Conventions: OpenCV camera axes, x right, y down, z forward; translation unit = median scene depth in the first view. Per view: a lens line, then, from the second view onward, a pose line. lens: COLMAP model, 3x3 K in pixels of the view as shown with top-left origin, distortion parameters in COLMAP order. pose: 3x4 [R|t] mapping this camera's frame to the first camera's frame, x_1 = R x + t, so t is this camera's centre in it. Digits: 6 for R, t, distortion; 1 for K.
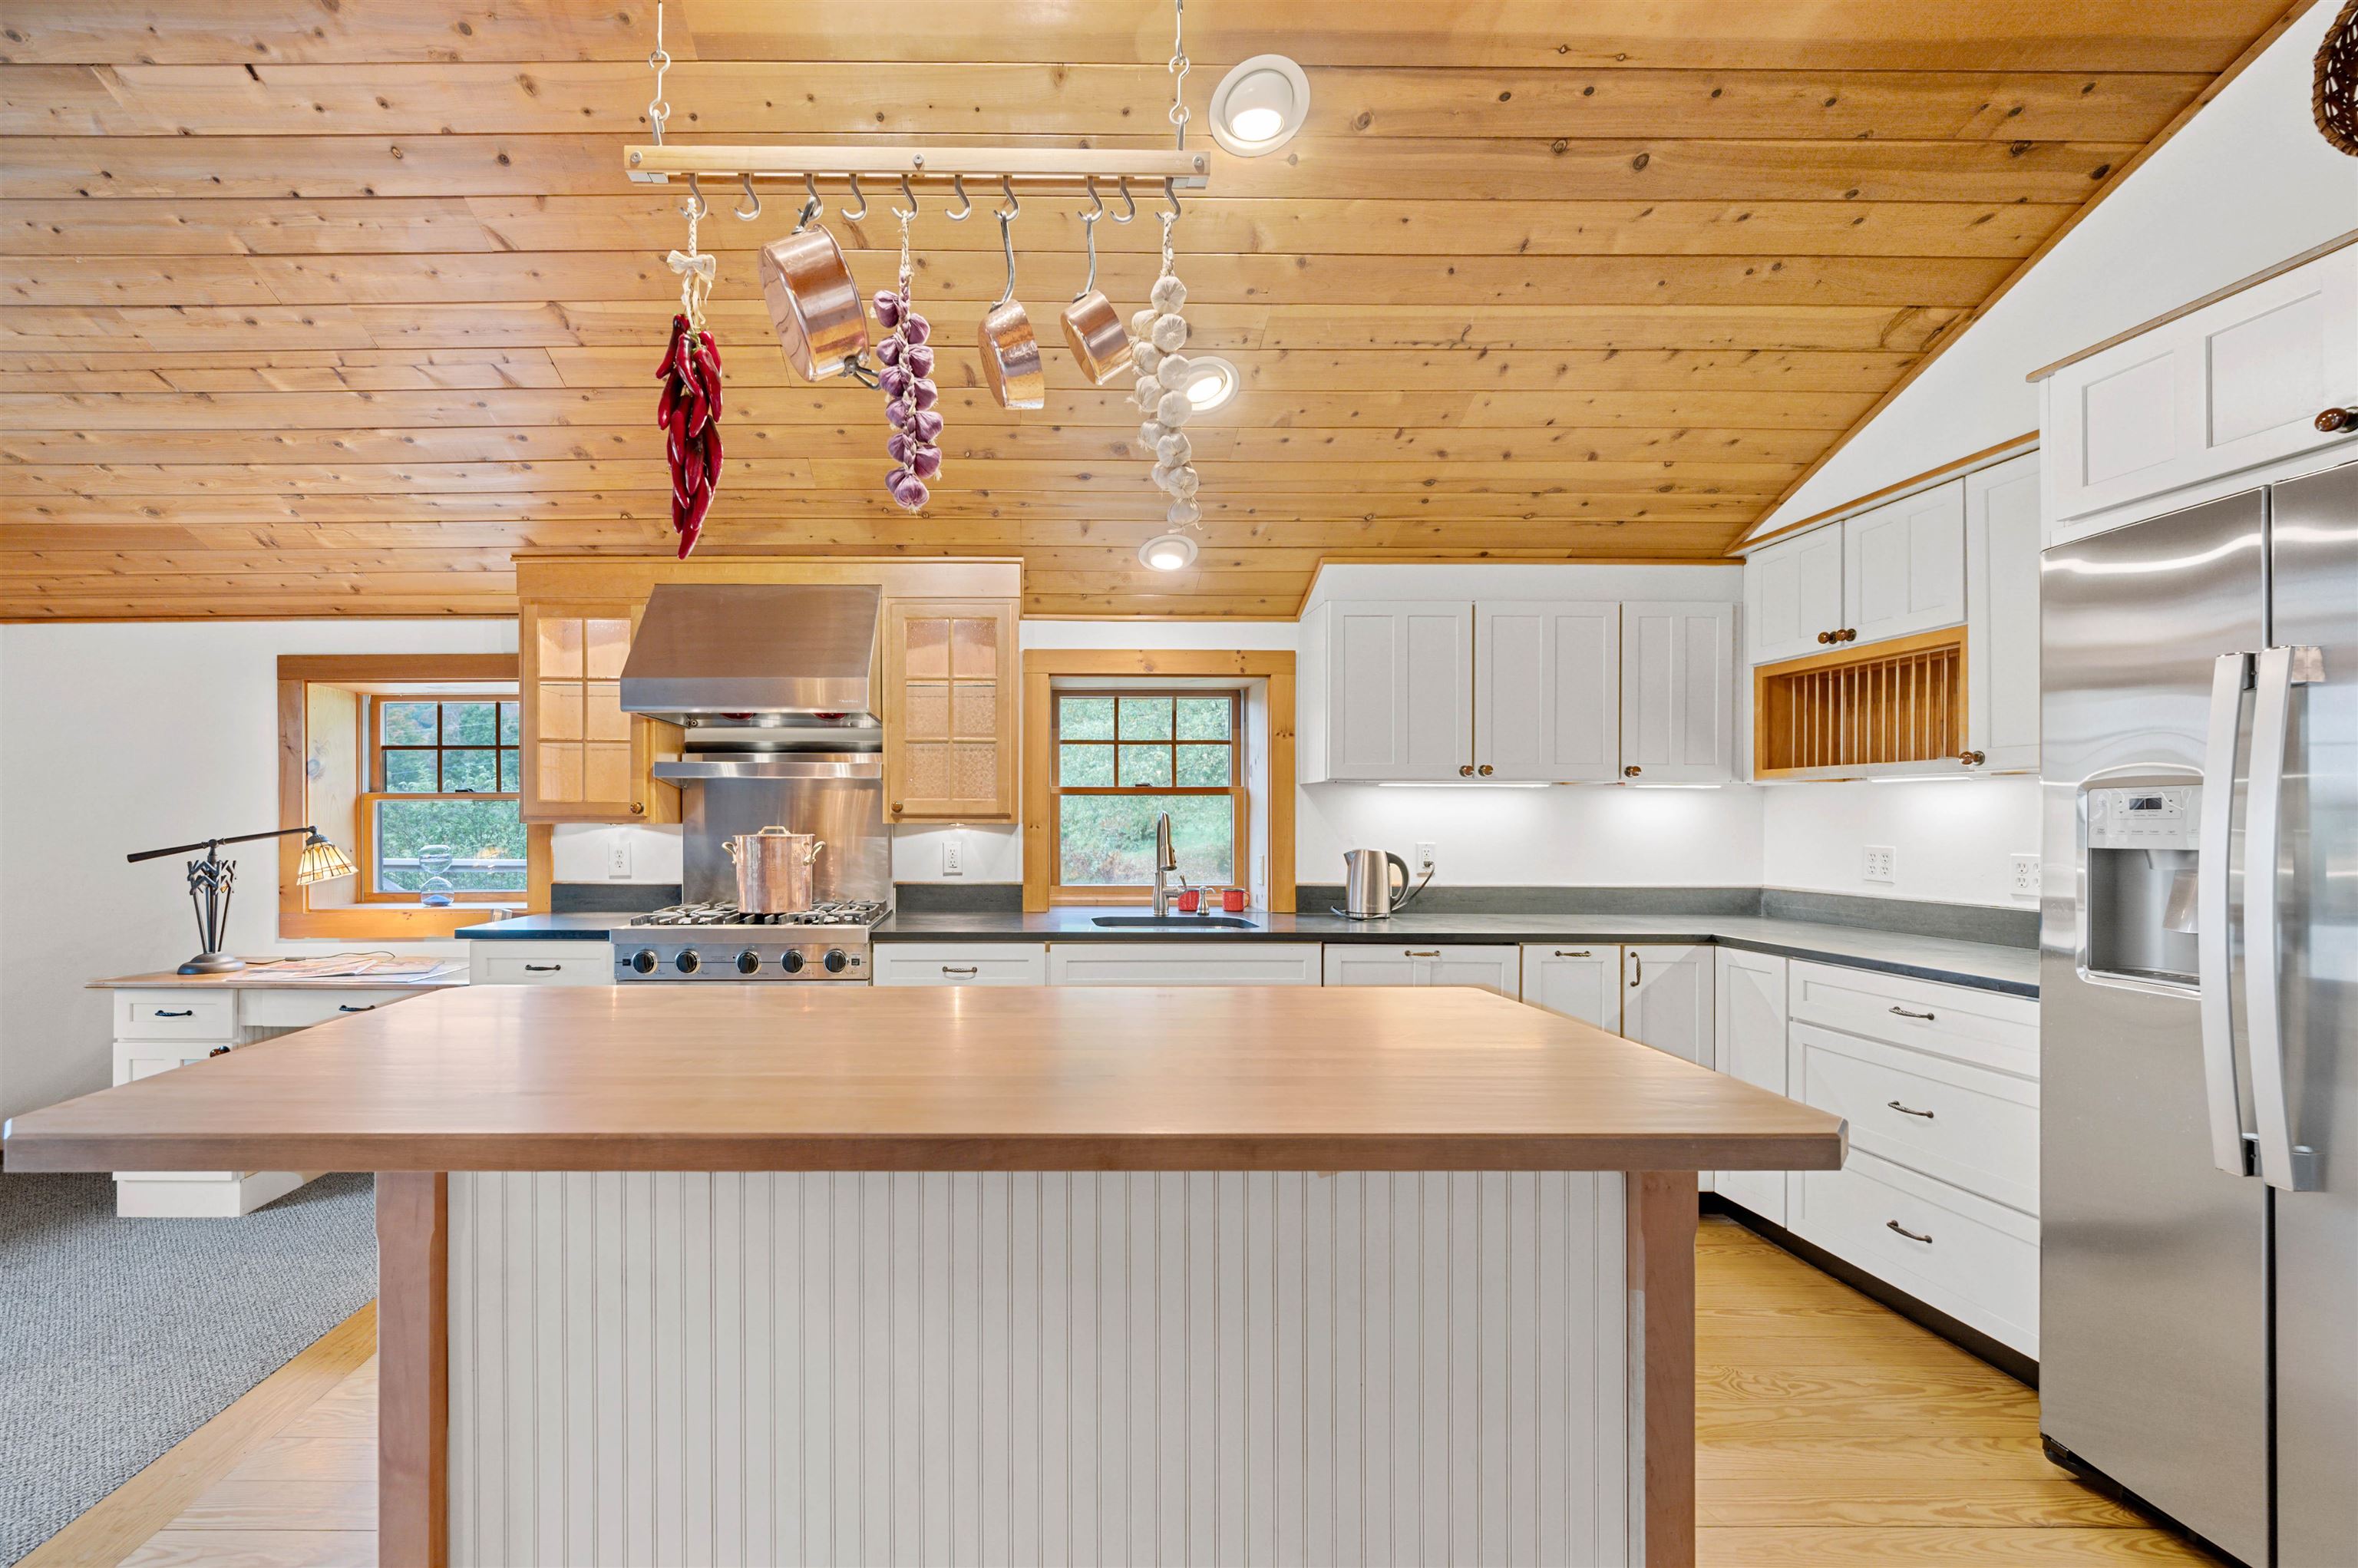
lens RADIAL K [[979.2, 0, 1014.9], [0, 979.2, 823.2], [0, 0, 1]] dist [-0.006672, -0.000900]
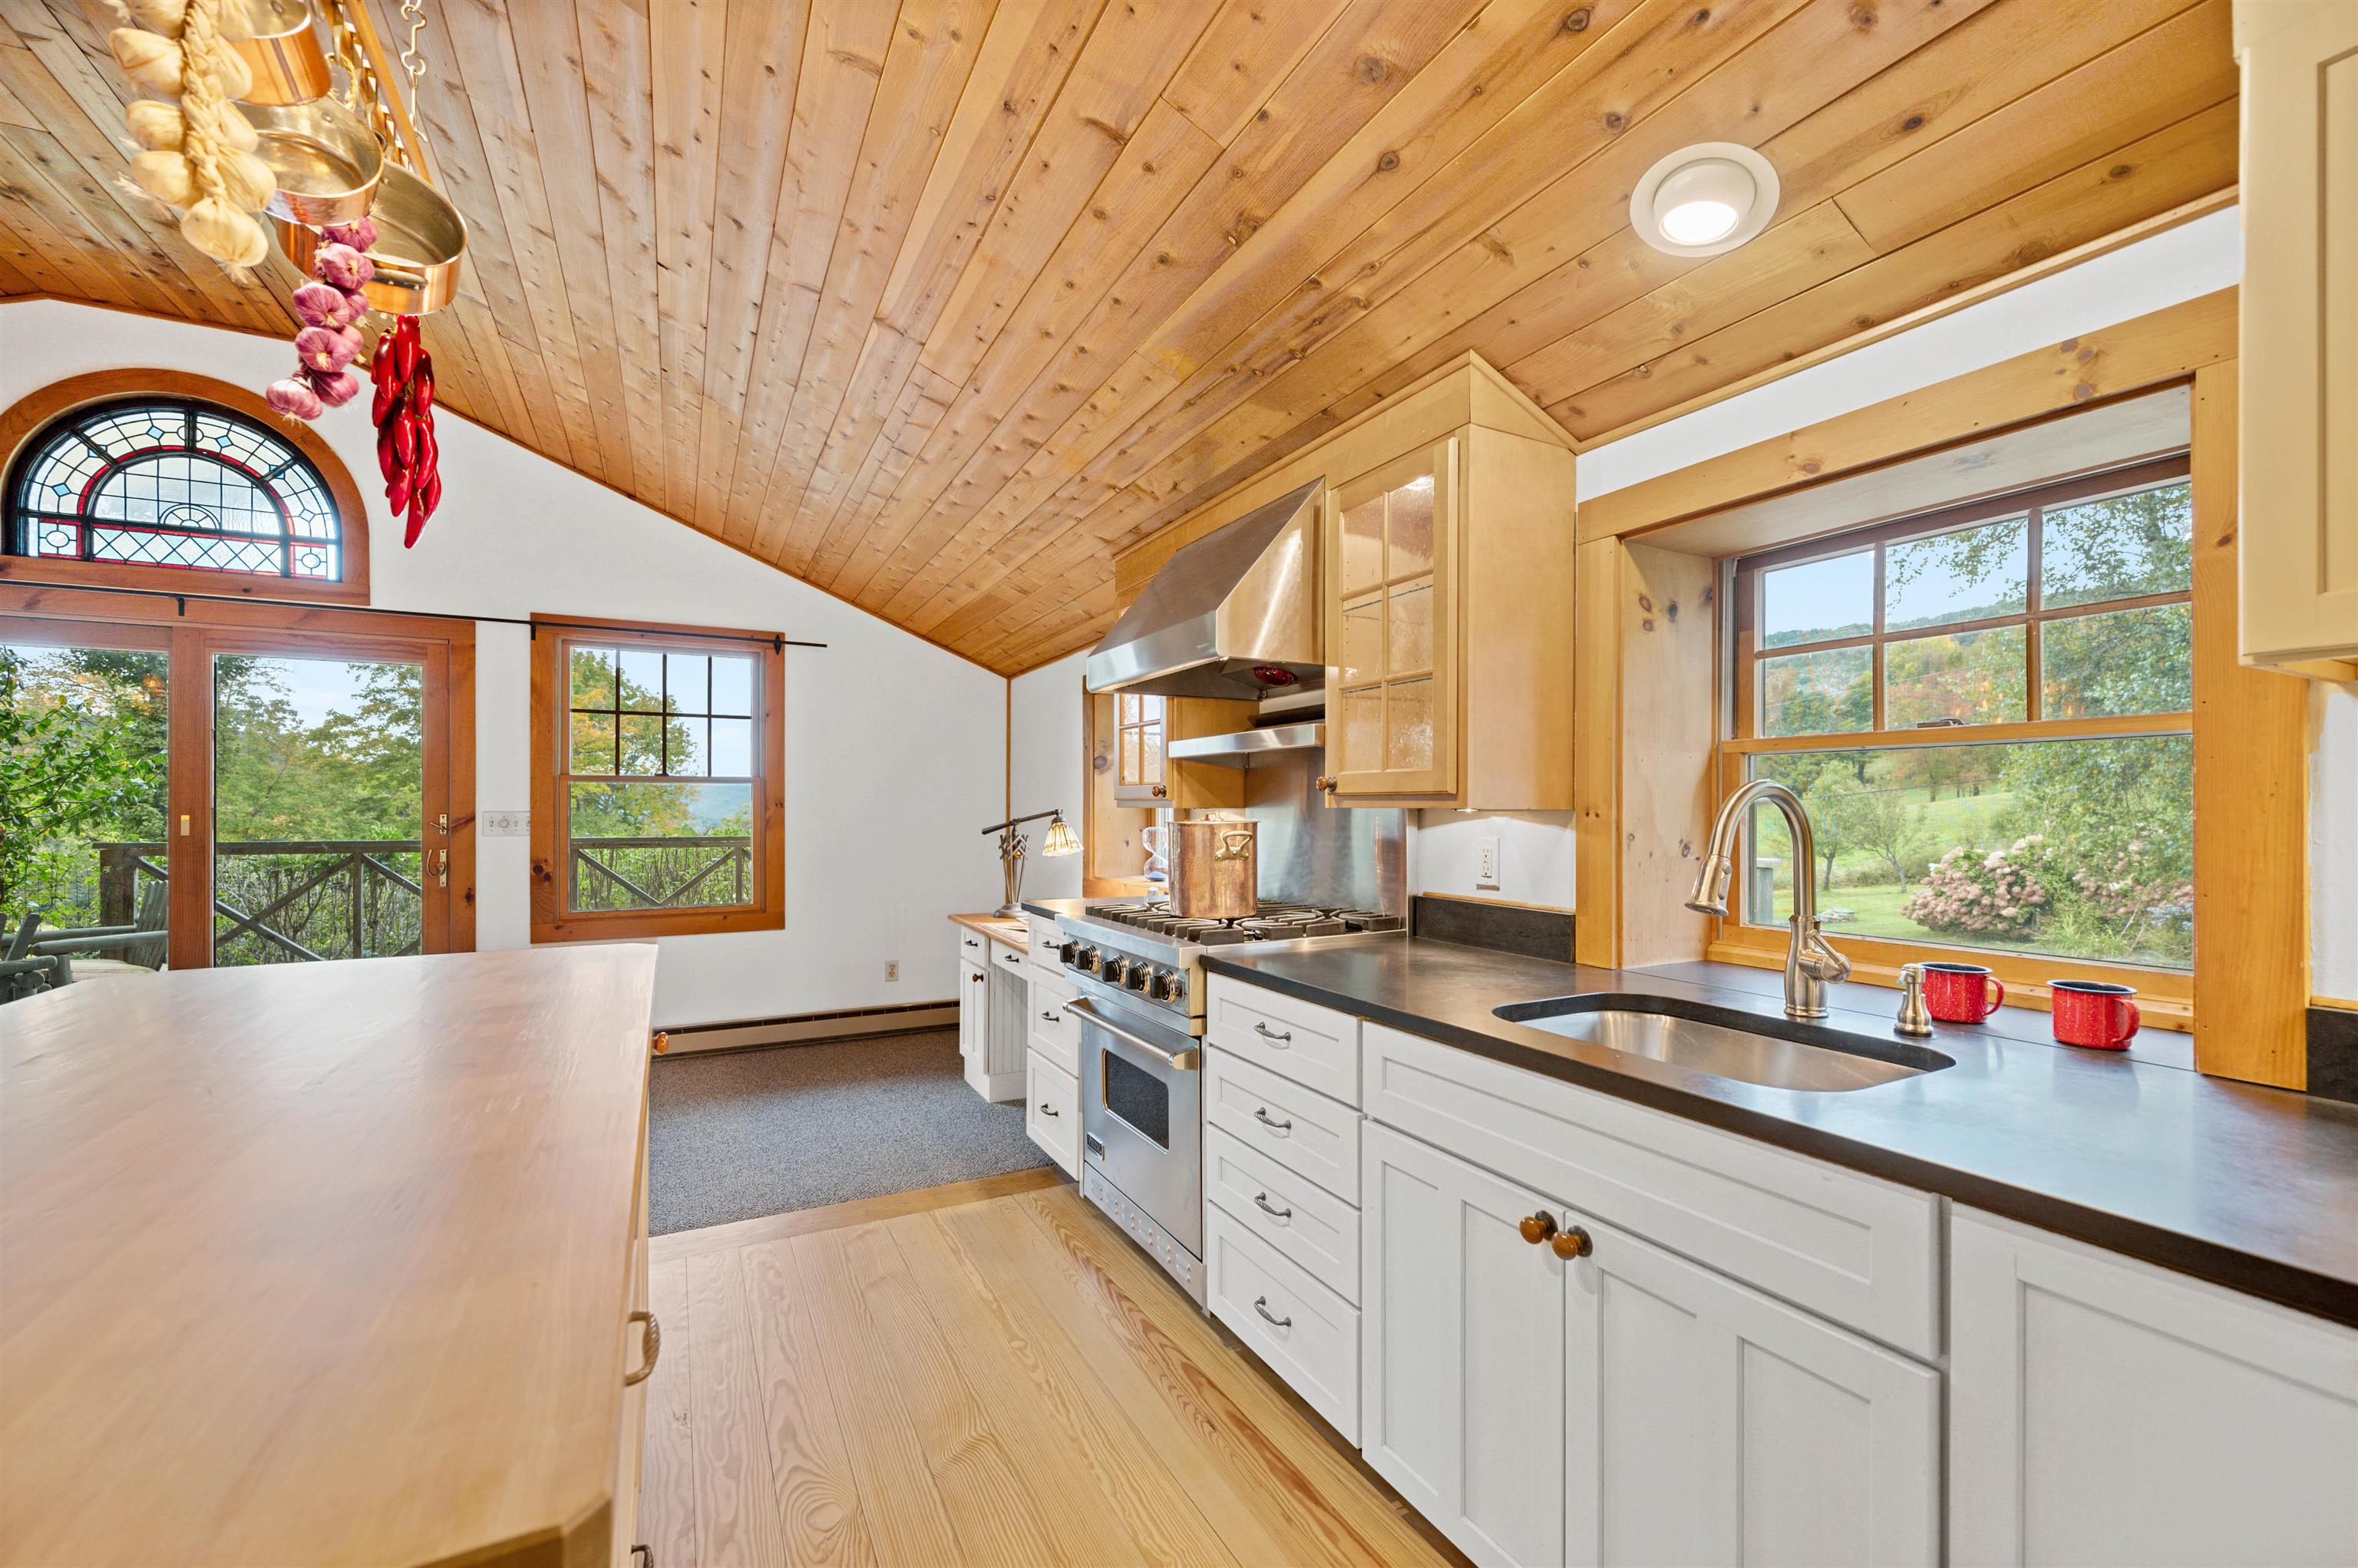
lens RADIAL K [[929.4, 0, 1190.7], [0, 929.4, 806.7], [0, 0, 1]] dist [-0.001108, -0.000864]
pose [[0.456235, -0.001054, -0.889859, 0.421701], [-0.004981, 0.999981, -0.003738, 0.002887], [0.889845, 0.006137, 0.456221, 0.625019]]
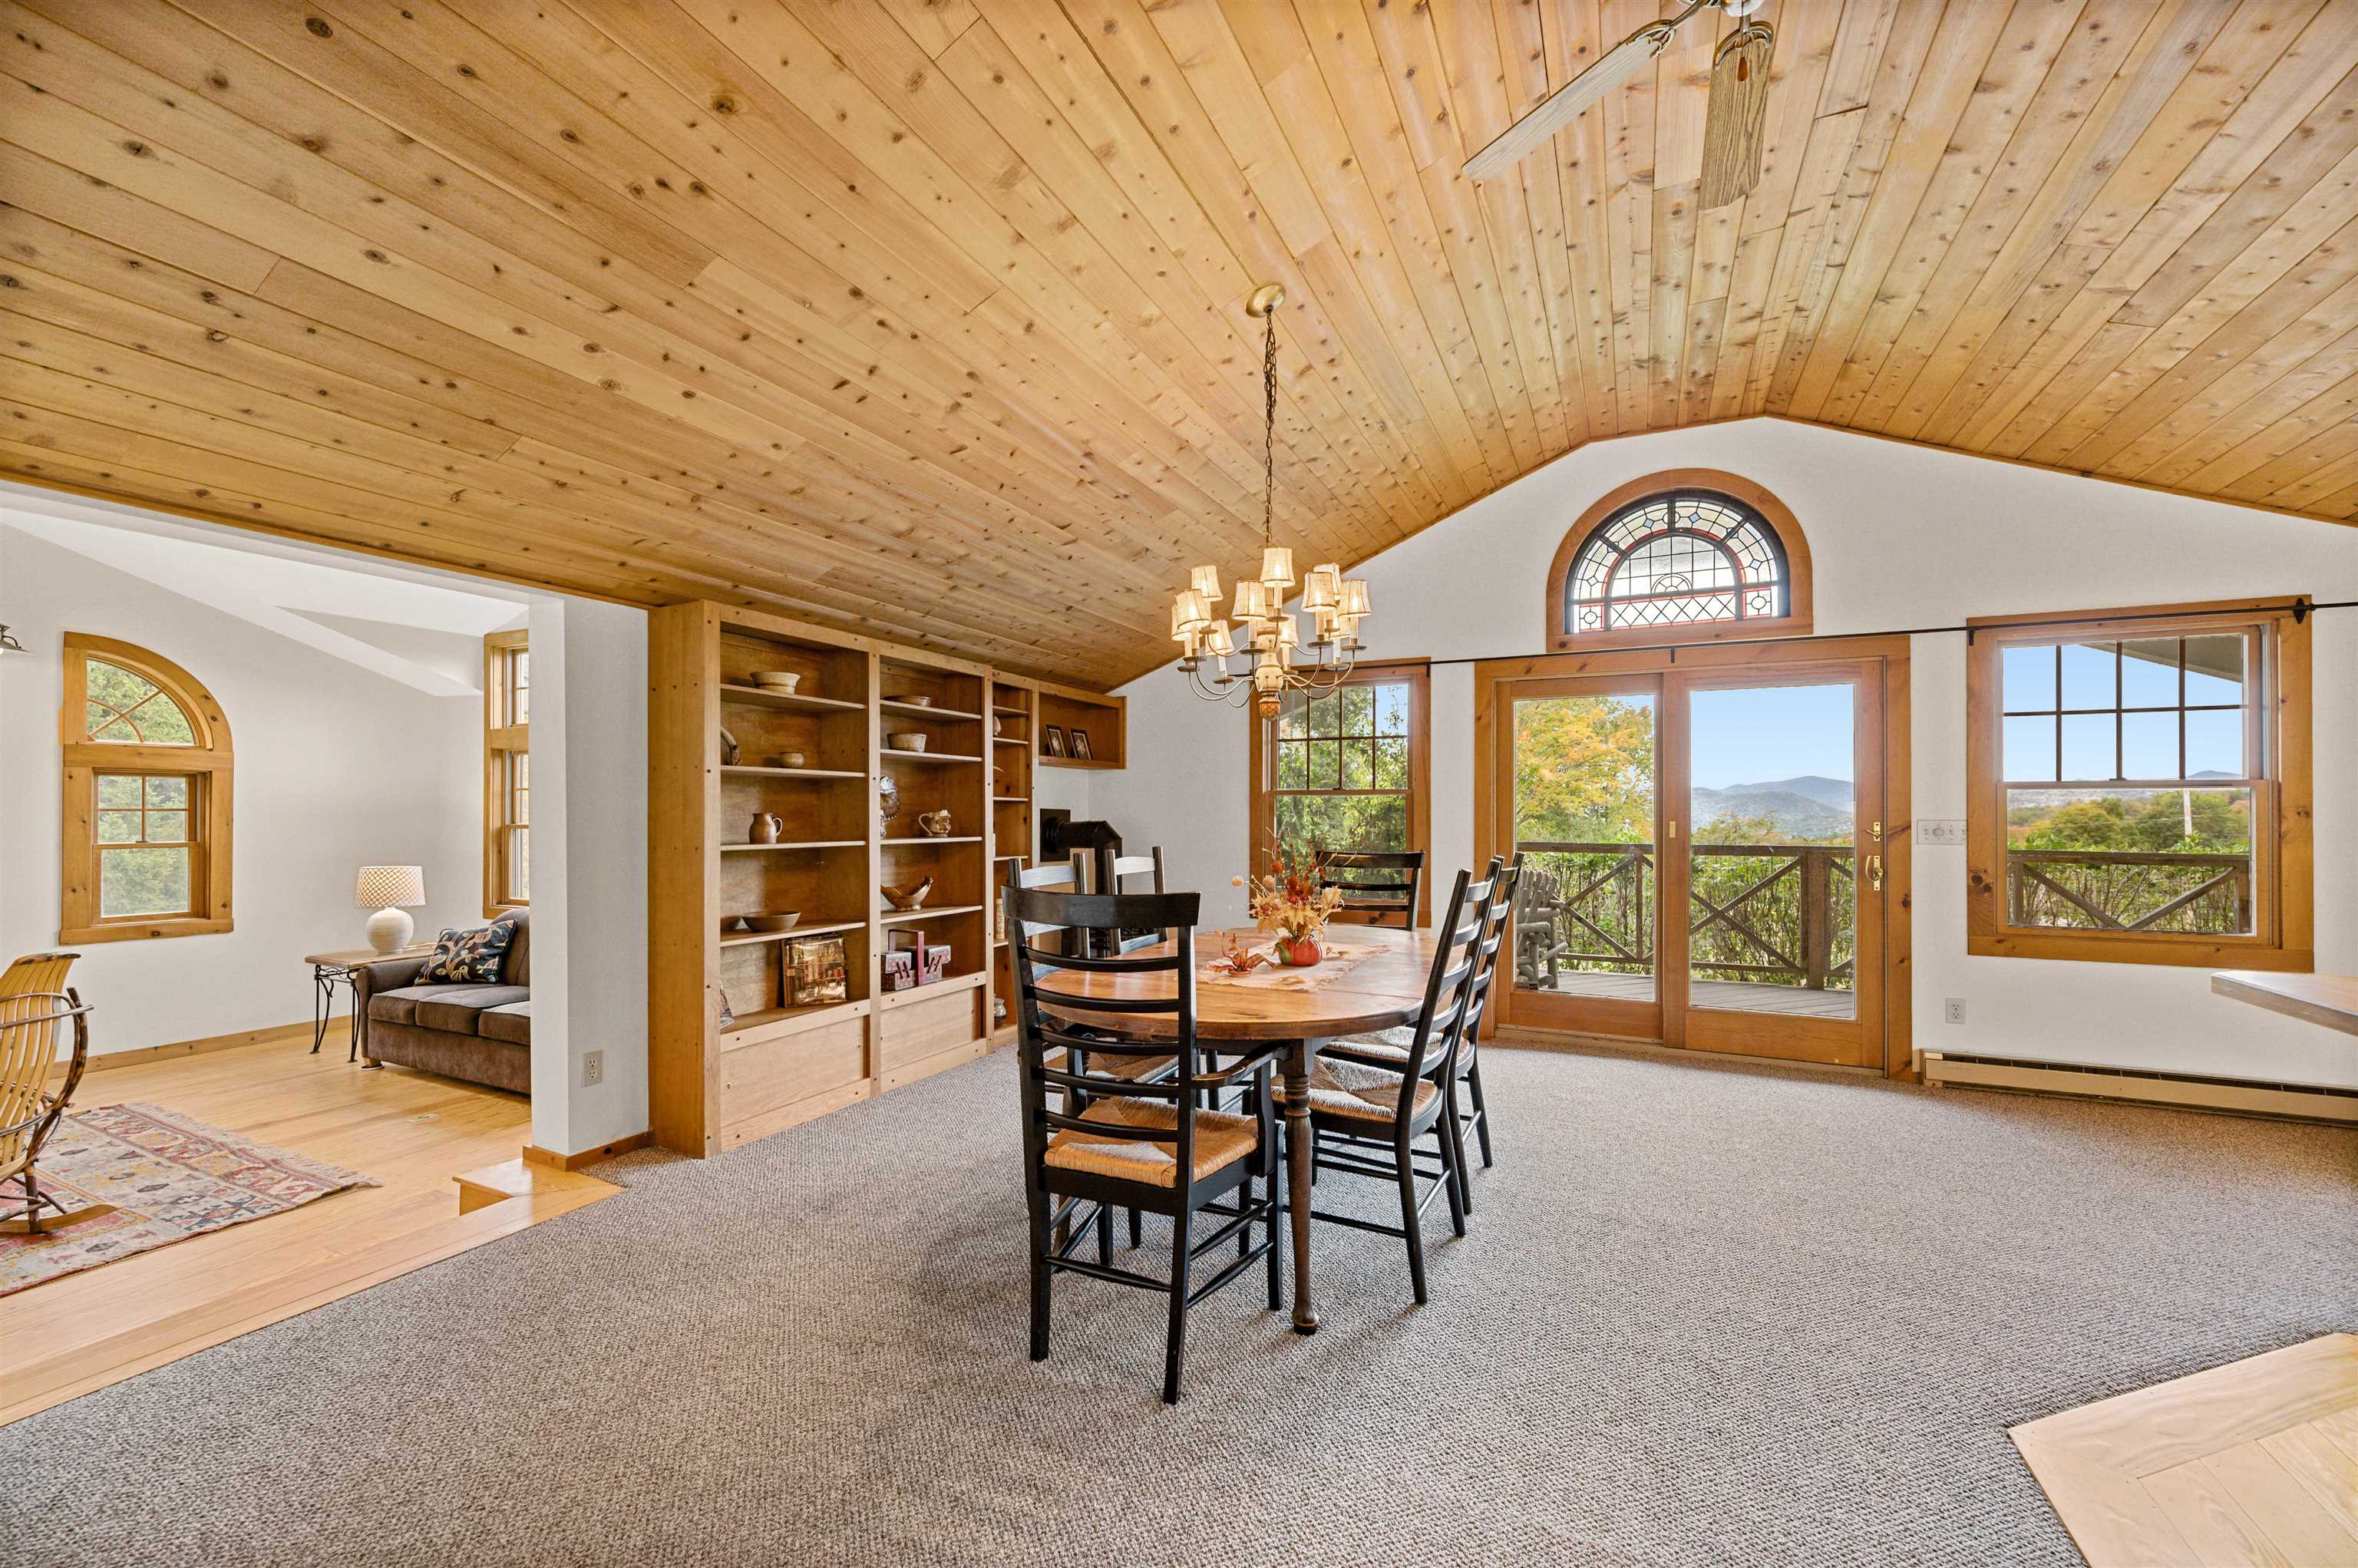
lens RADIAL K [[929.4, 0, 1172.1], [0, 929.4, 806.3], [0, 0, 1]] dist [-0.001108, -0.000864]
pose [[-0.443587, -0.008641, -0.896189, 0.470427], [-0.007472, 0.999954, -0.005943, 0.005739], [0.896200, 0.004060, -0.443632, -0.022206]]
